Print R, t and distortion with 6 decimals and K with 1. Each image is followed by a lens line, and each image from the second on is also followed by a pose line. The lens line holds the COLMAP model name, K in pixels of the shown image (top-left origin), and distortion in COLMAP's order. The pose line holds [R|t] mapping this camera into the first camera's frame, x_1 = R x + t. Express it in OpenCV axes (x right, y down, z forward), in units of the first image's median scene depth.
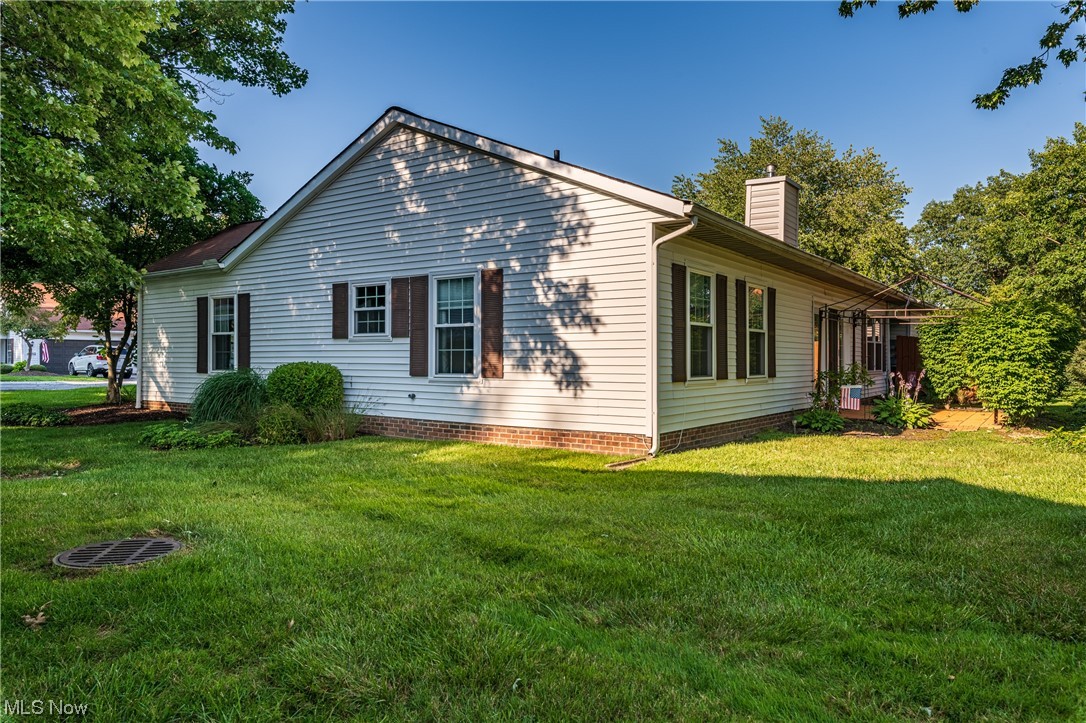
lens RADIAL K [[754.2, 0, 544.6], [0, 754.2, 363.7], [0, 0, 1]] dist [-0.010432, -0.002617]
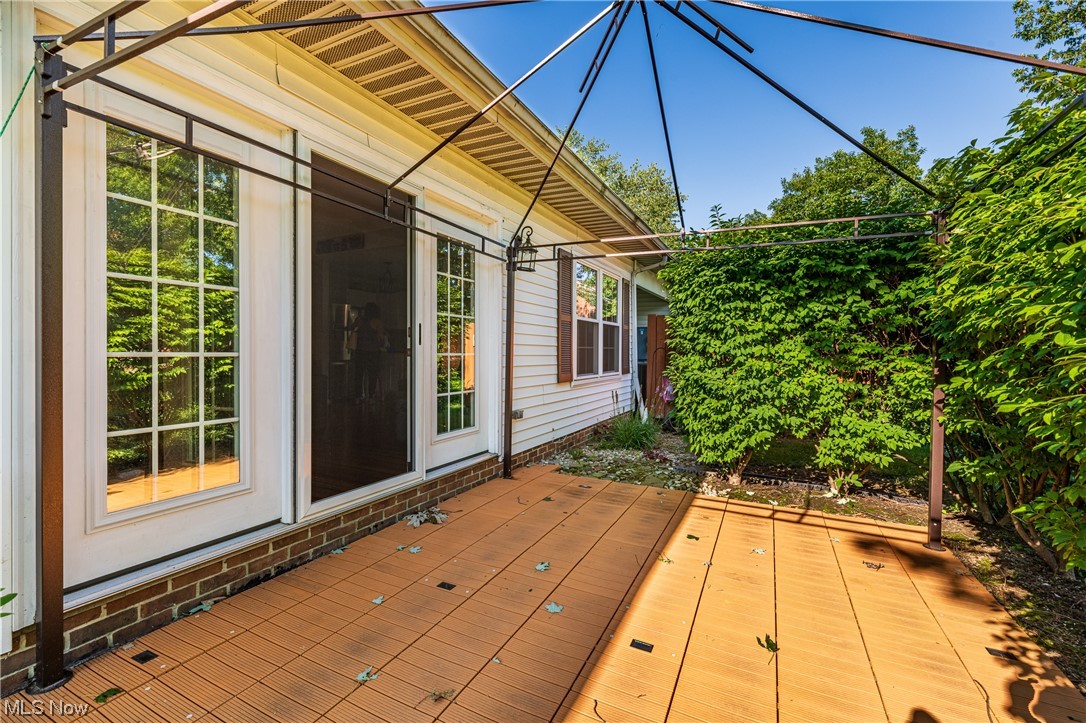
lens RADIAL K [[462.6, 0, 541.9], [0, 462.6, 355.6], [0, 0, 1]] dist [-0.000886, 0.000277]
pose [[0.990526, 0.004256, 0.137258, 0.414212], [-0.005239, 0.999963, 0.006800, -0.006654], [-0.137224, -0.007454, 0.990512, 0.797564]]
